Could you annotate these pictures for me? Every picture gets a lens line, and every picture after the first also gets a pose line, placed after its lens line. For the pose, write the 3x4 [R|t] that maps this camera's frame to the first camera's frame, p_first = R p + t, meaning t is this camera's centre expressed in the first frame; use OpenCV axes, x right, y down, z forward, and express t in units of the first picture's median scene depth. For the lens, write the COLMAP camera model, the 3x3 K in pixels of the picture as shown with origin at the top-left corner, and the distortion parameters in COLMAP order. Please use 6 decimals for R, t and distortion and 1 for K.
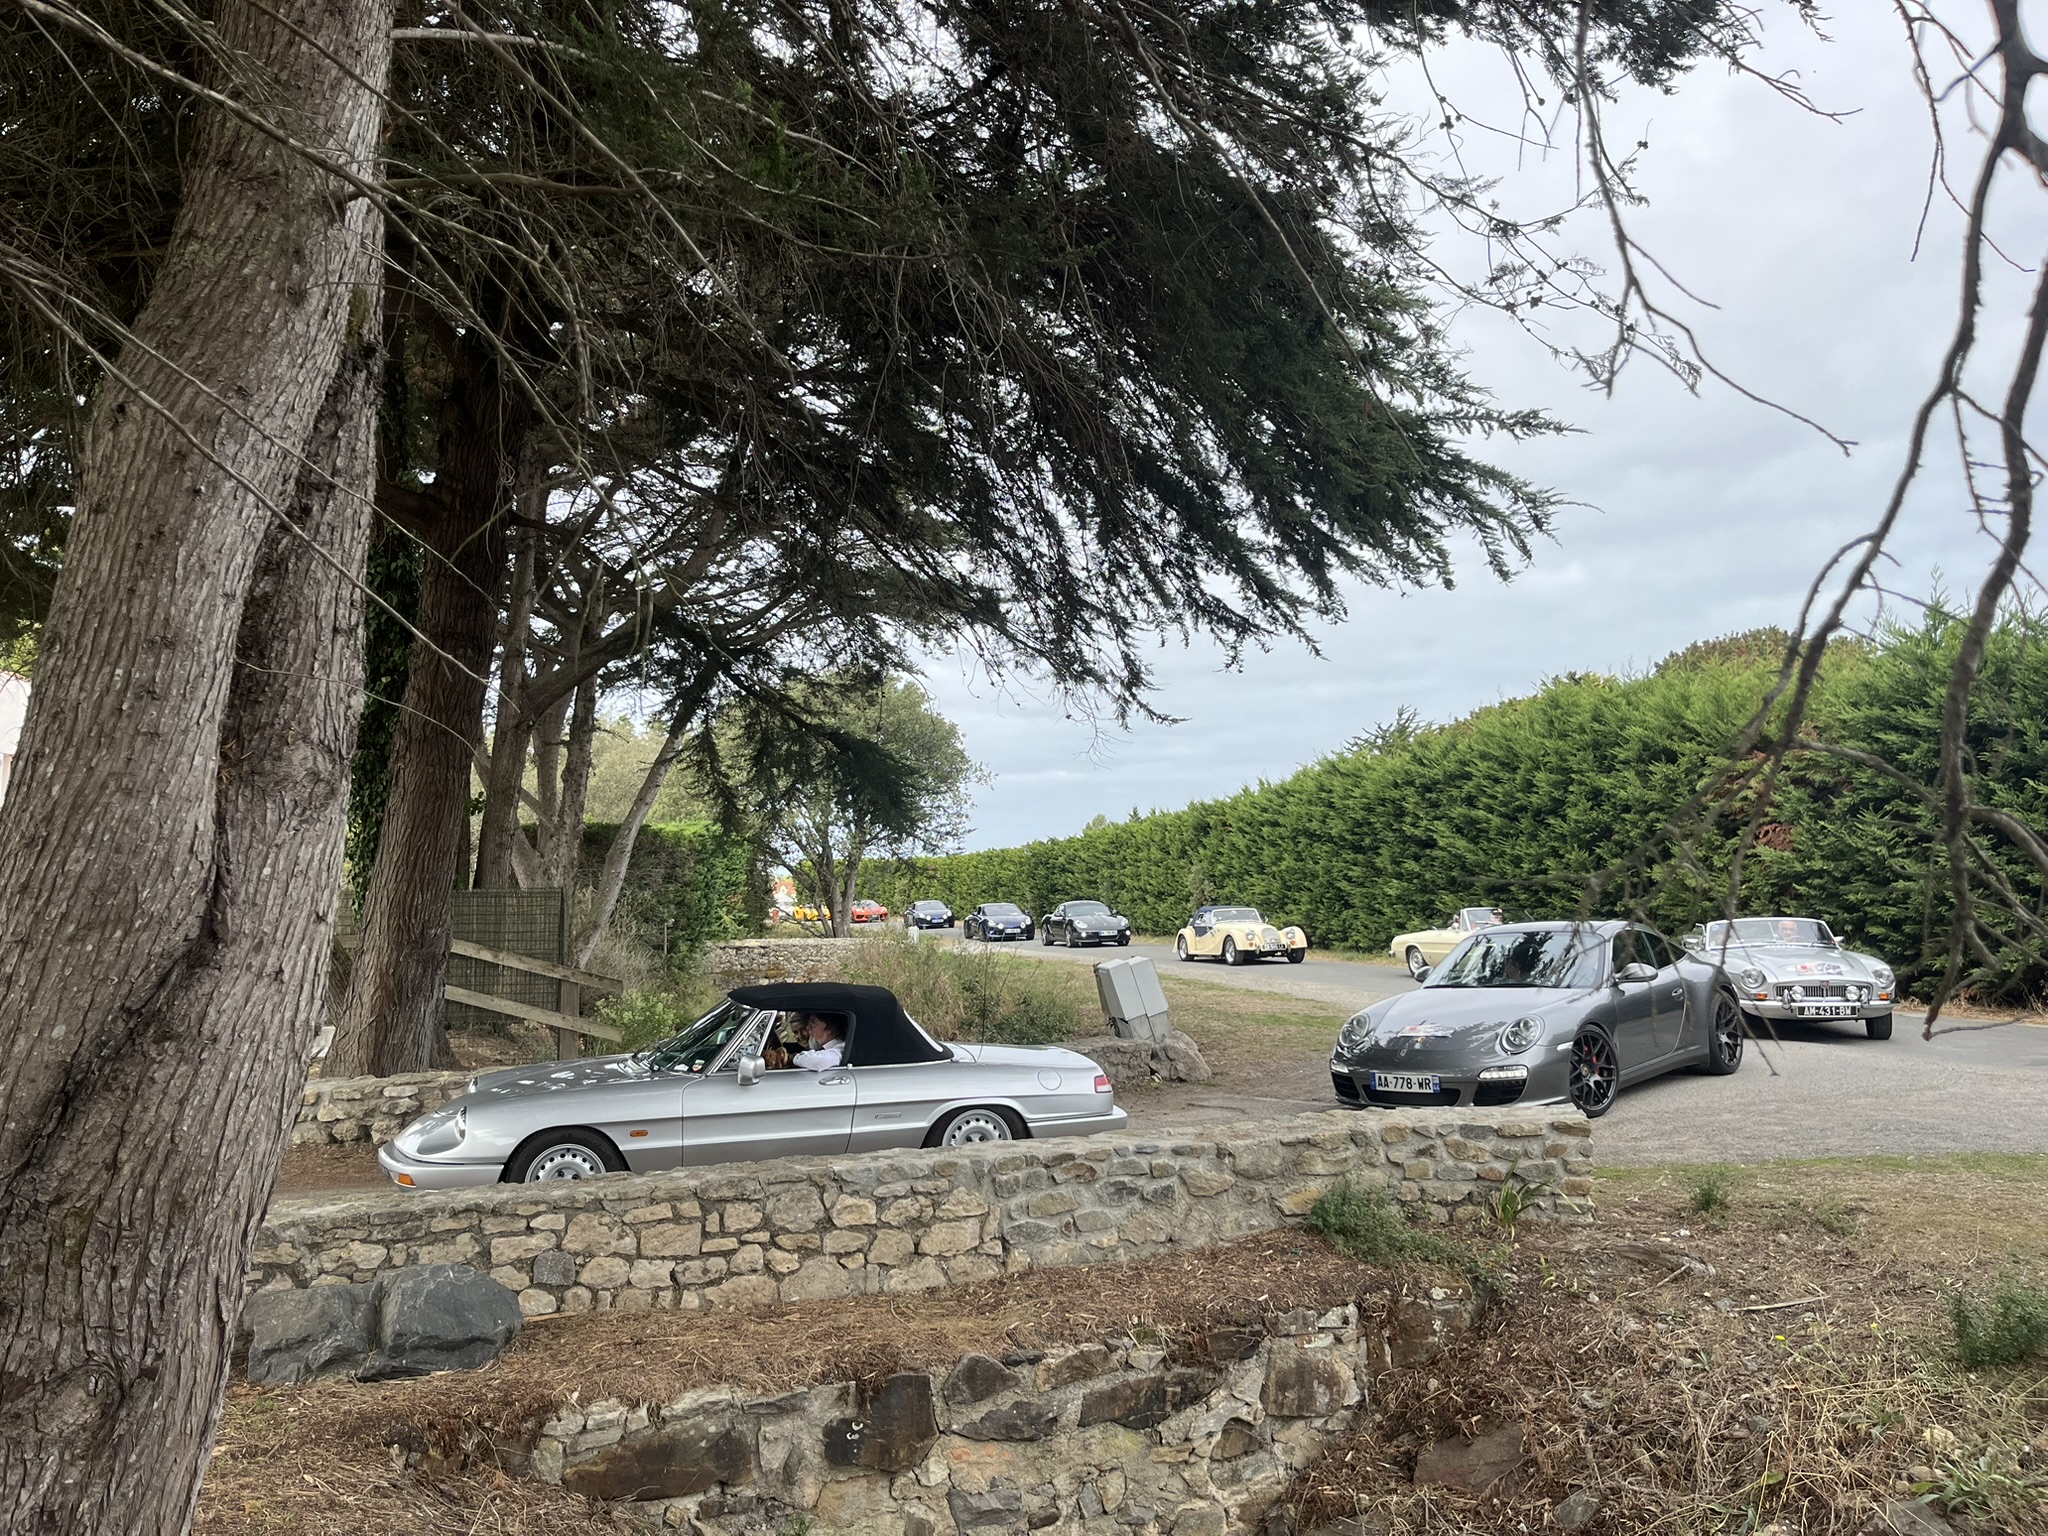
lens RADIAL K [[1531.7, 0, 1013.9], [0, 1531.7, 780.8], [0, 0, 1]] dist [0.060438, -0.076331]
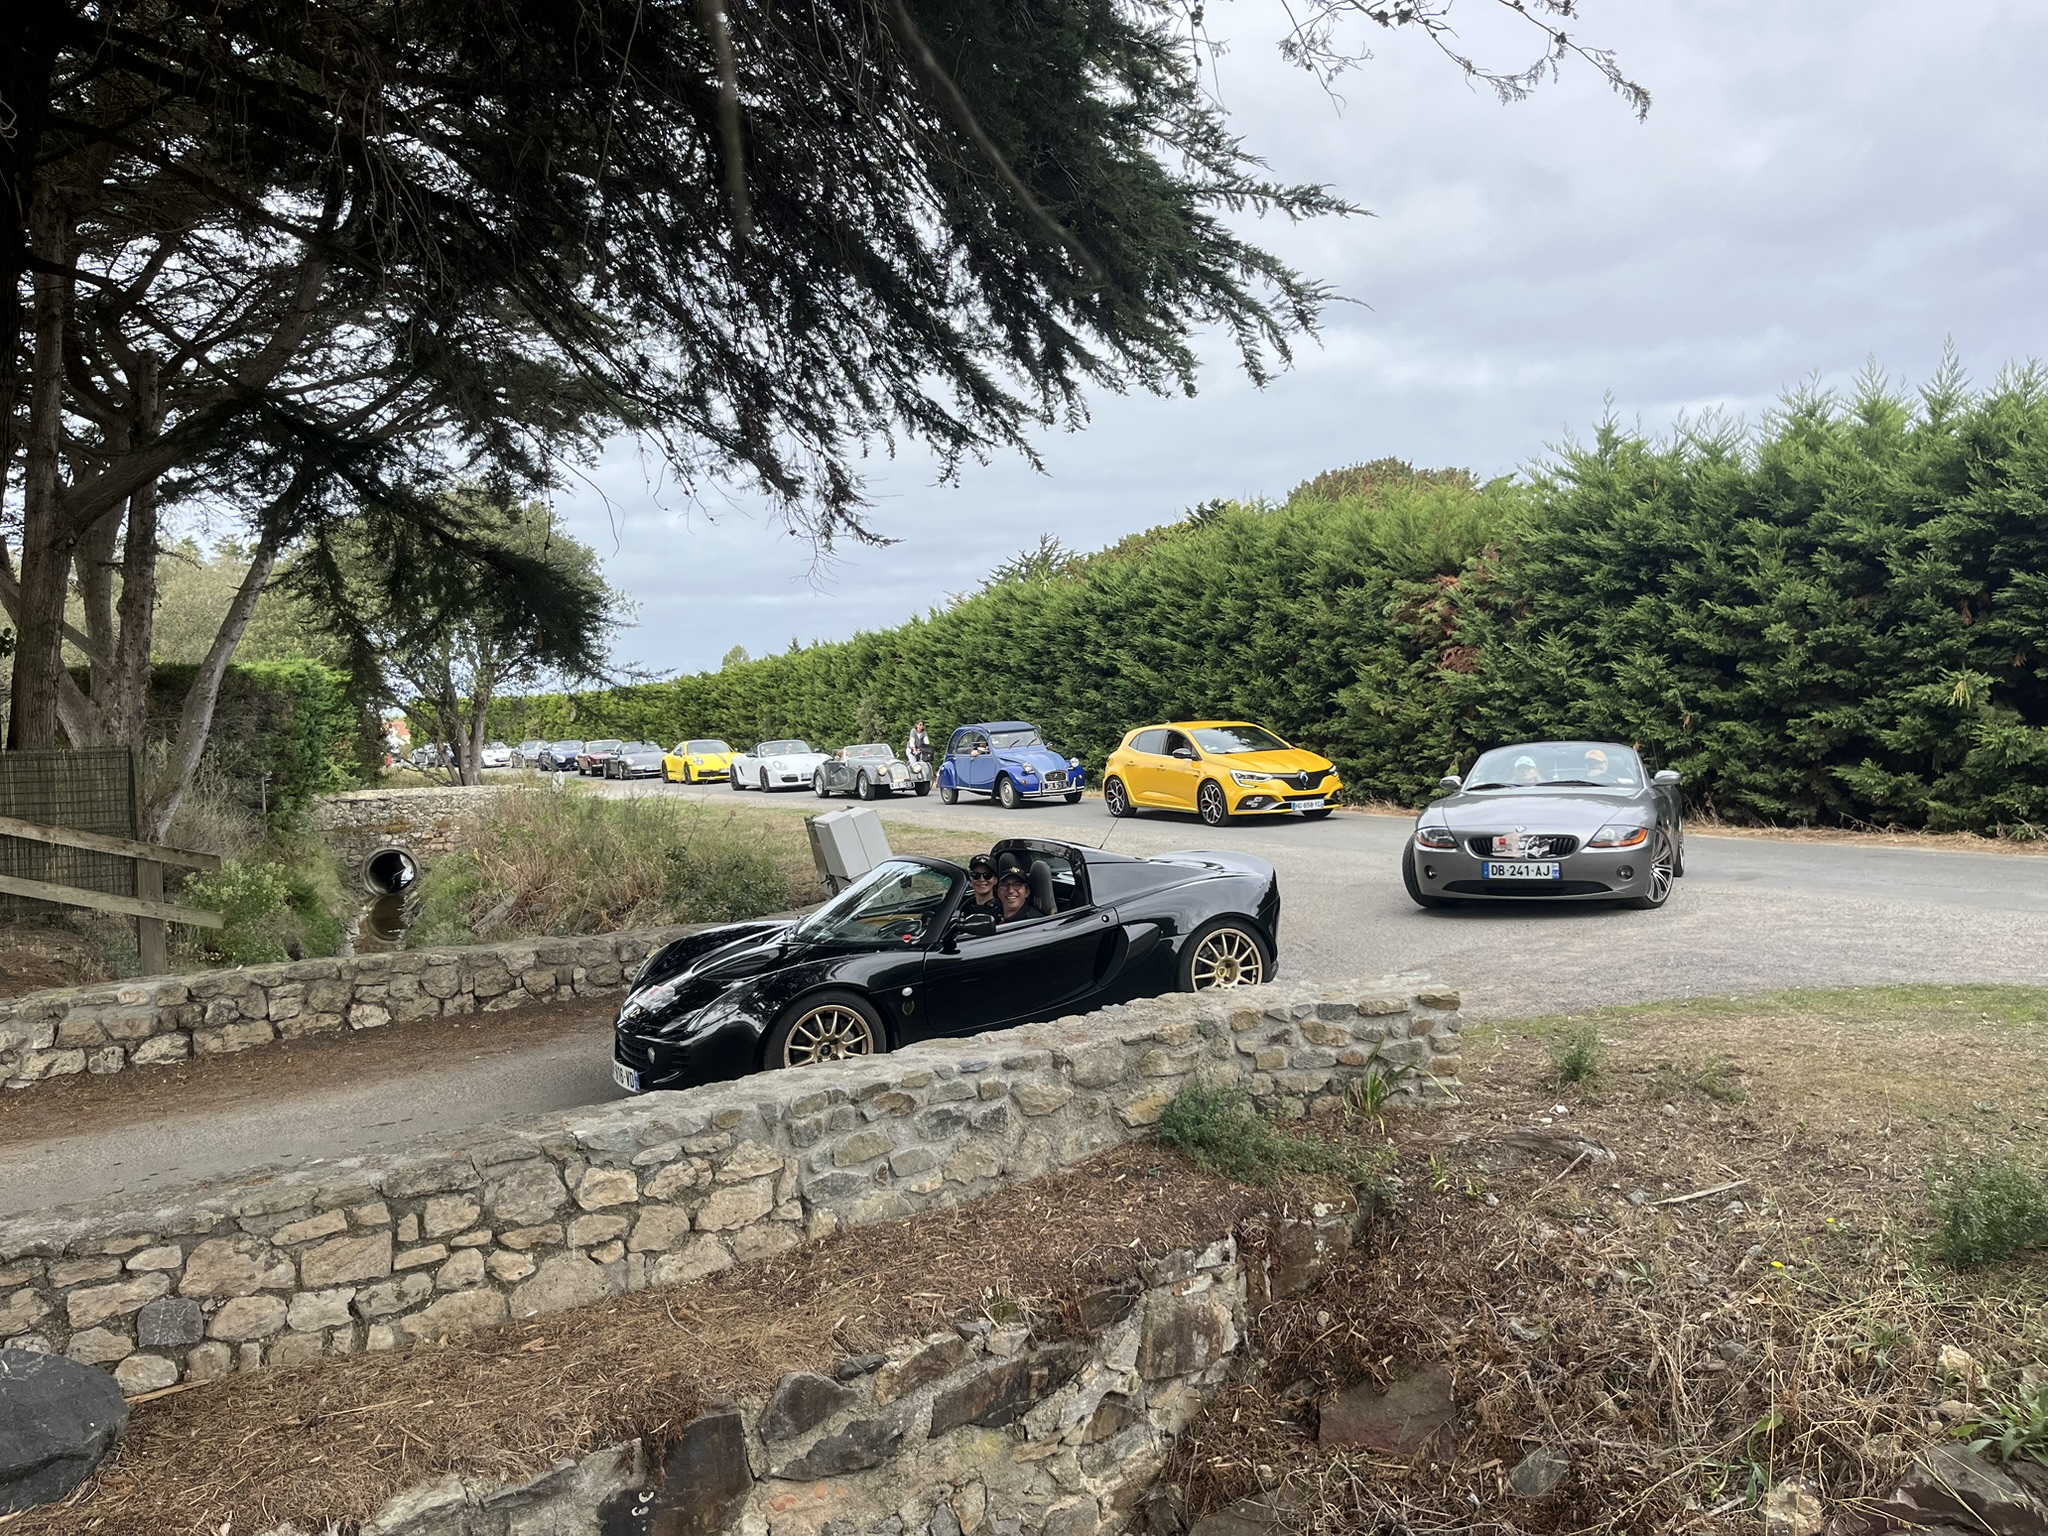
lens RADIAL K [[1531.7, 0, 1031.2], [0, 1531.7, 773.7], [0, 0, 1]] dist [0.060438, -0.076331]
pose [[0.969881, -0.033594, 0.241250, -0.069894], [0.007844, 0.994238, 0.106909, 0.000936], [-0.243451, -0.101797, 0.964556, 0.221380]]
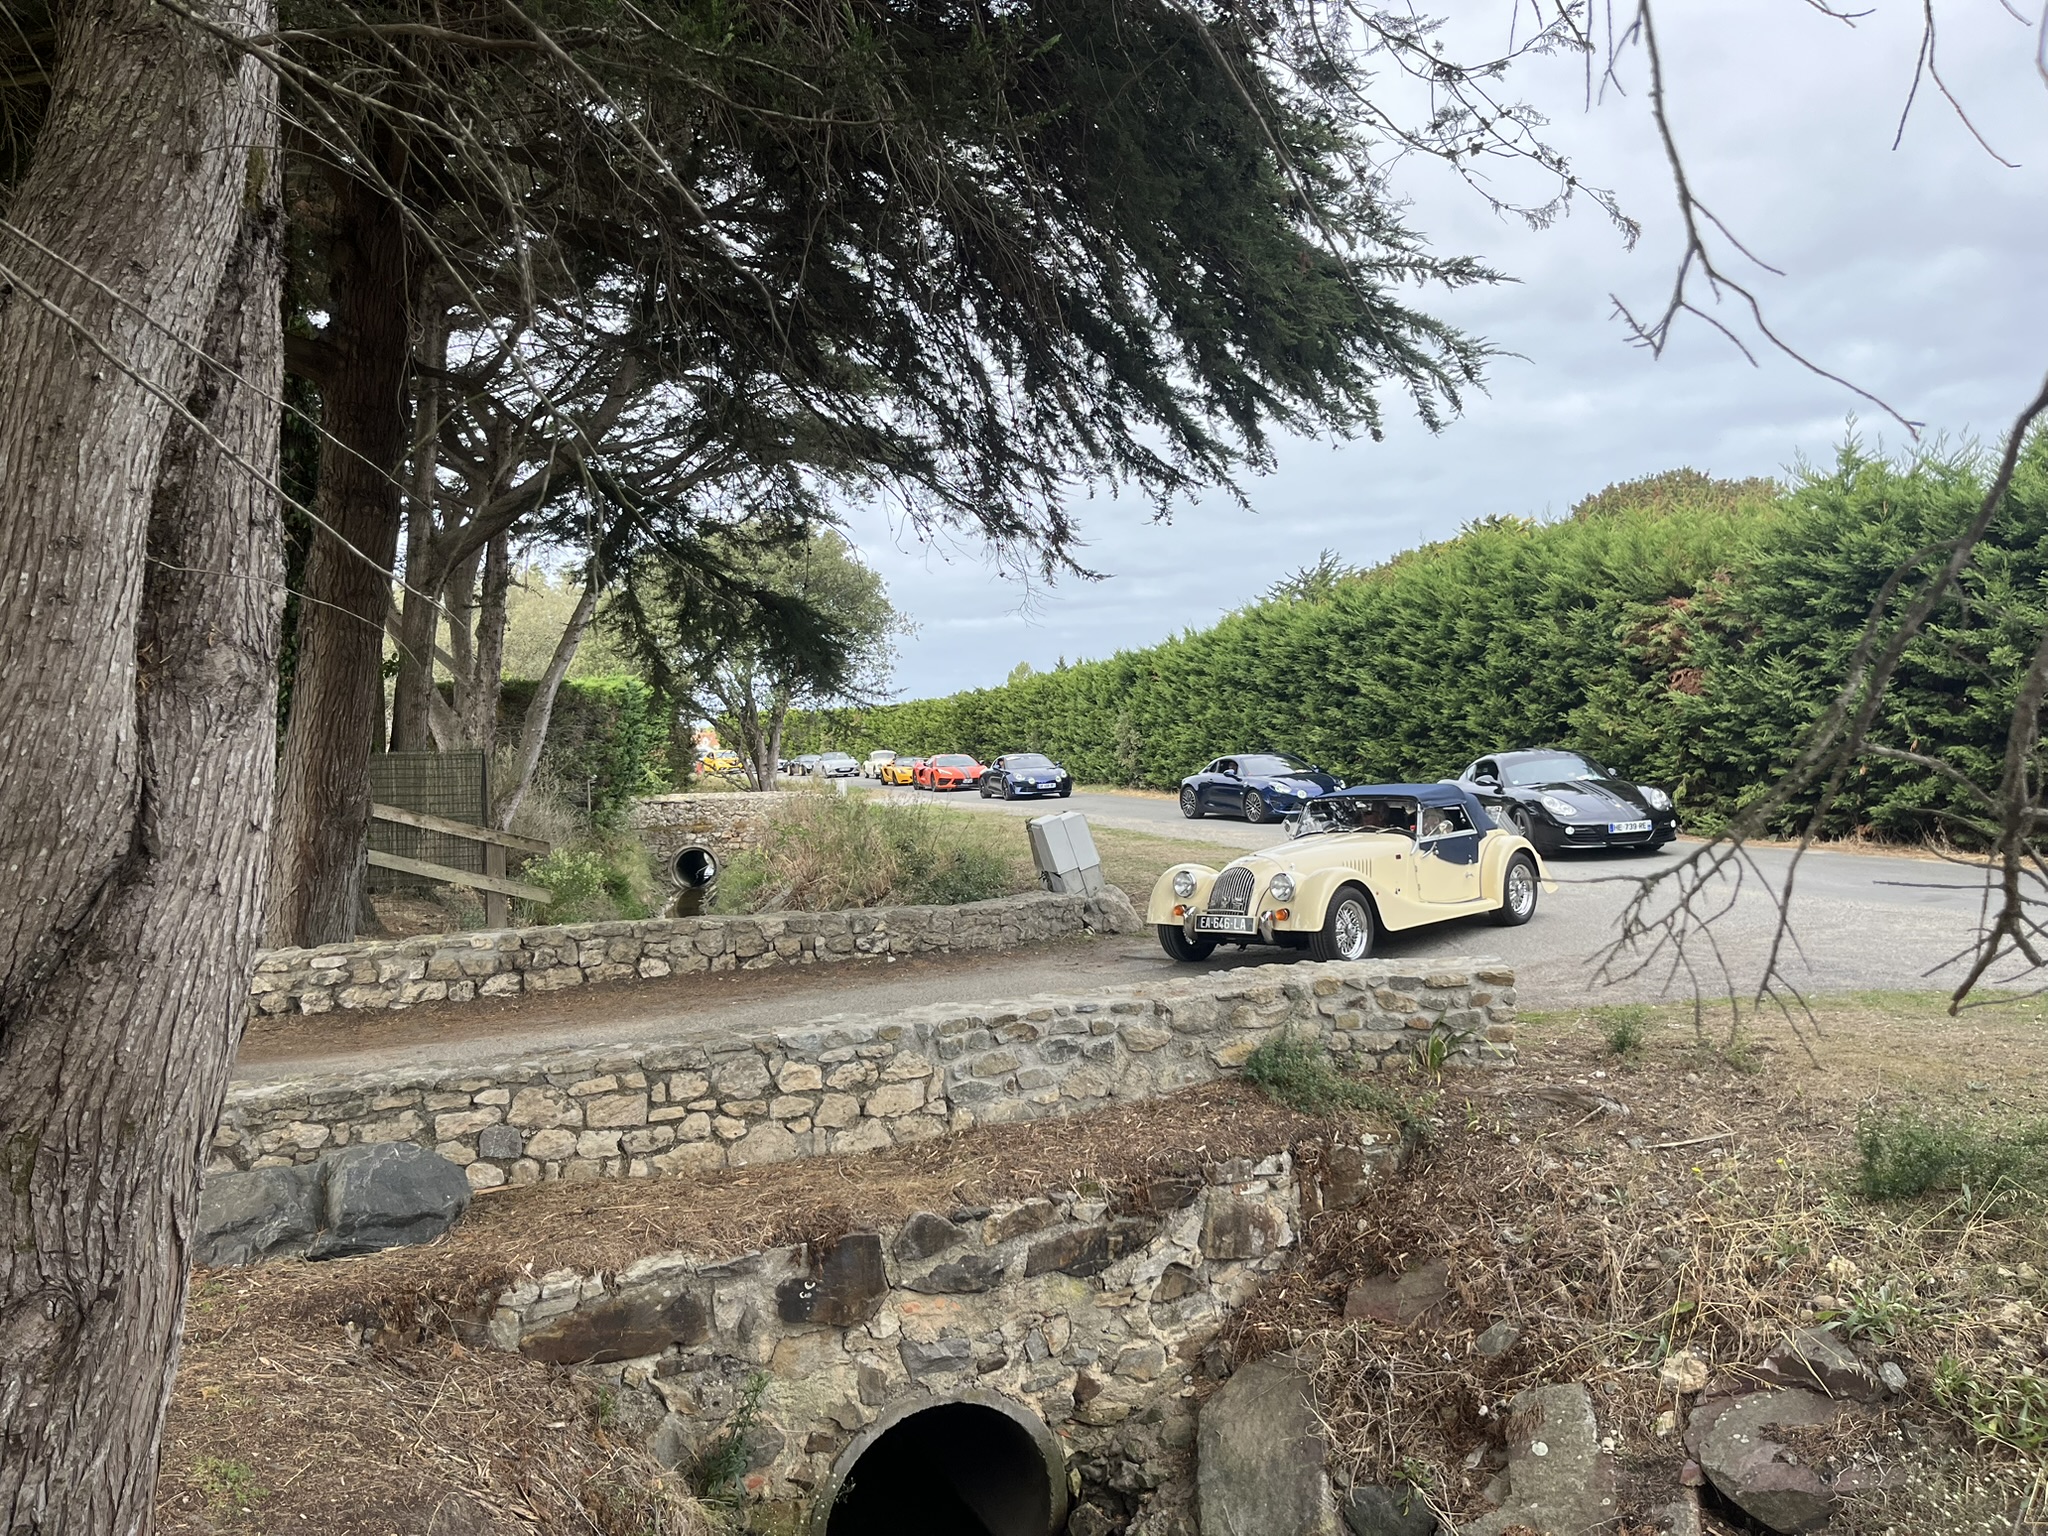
lens RADIAL K [[1531.7, 0, 1023.1], [0, 1531.7, 772.2], [0, 0, 1]] dist [0.060438, -0.076331]
pose [[0.998384, -0.015111, 0.054777, -0.008610], [0.009899, 0.995504, 0.094205, -0.011945], [-0.055954, -0.093510, 0.994045, 0.006343]]
